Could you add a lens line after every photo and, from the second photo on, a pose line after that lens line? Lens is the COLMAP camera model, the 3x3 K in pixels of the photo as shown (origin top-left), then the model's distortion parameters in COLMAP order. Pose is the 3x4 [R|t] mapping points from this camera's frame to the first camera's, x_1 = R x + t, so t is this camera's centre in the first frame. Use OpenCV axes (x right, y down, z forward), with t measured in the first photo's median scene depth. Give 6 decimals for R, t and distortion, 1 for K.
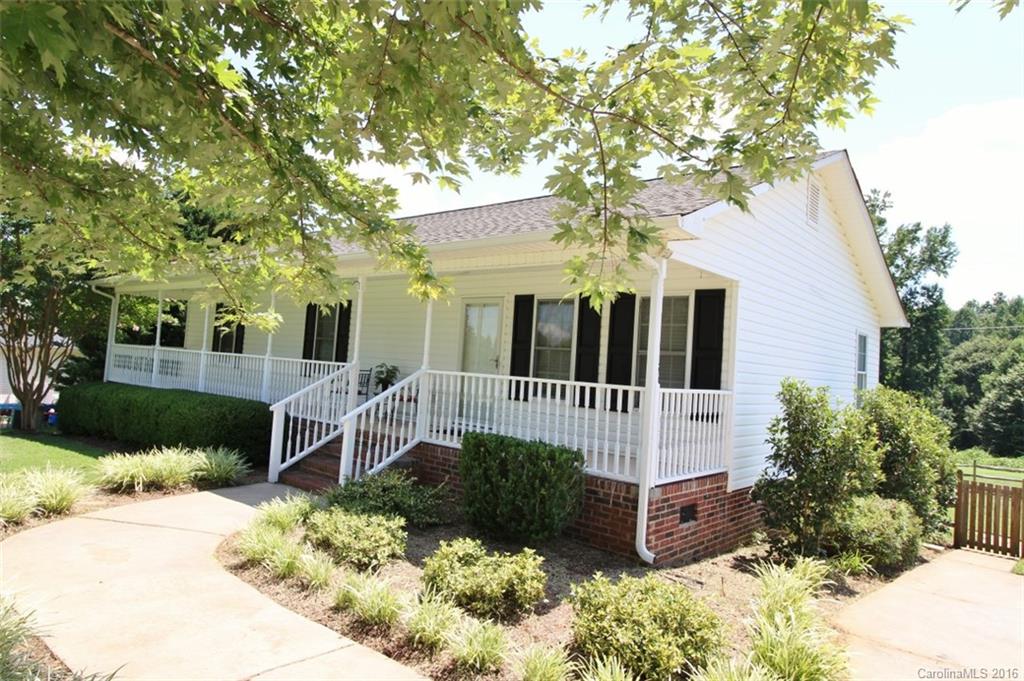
lens RADIAL K [[650.6, 0, 512.0], [0, 650.6, 340.5], [0, 0, 1]] dist [-0.002131, 0.000558]
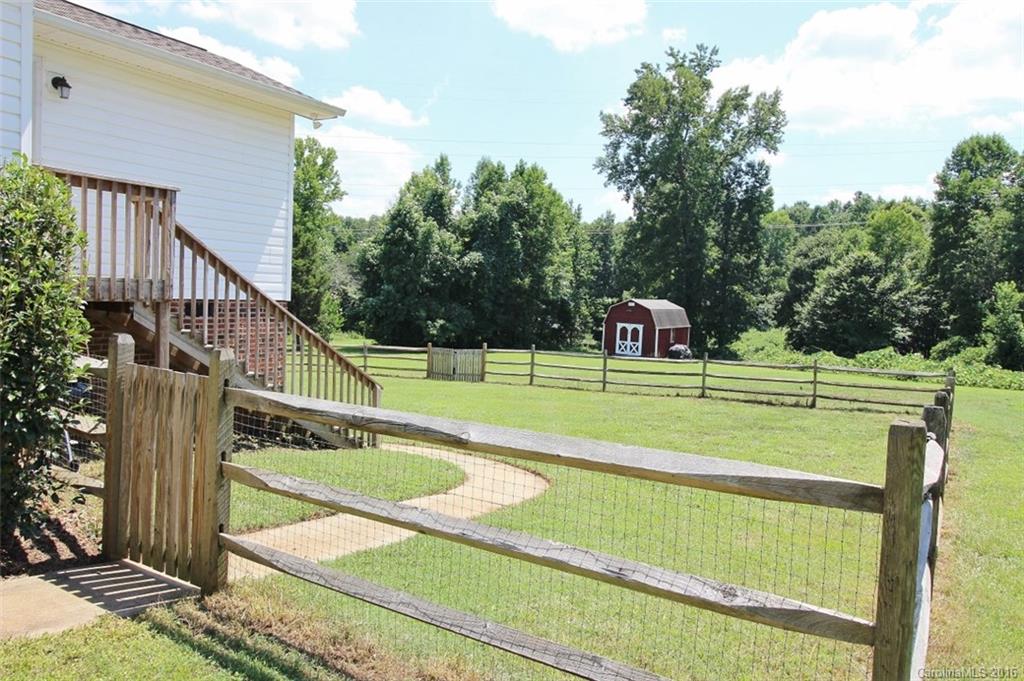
lens RADIAL K [[707.4, 0, 512.0], [0, 707.4, 340.5], [0, 0, 1]] dist [0.005883, -0.001019]
pose [[0.984627, -0.032225, 0.171673, 0.155800], [0.011224, 0.992476, 0.121927, 0.030220], [-0.174311, -0.118126, 0.977580, 0.114300]]
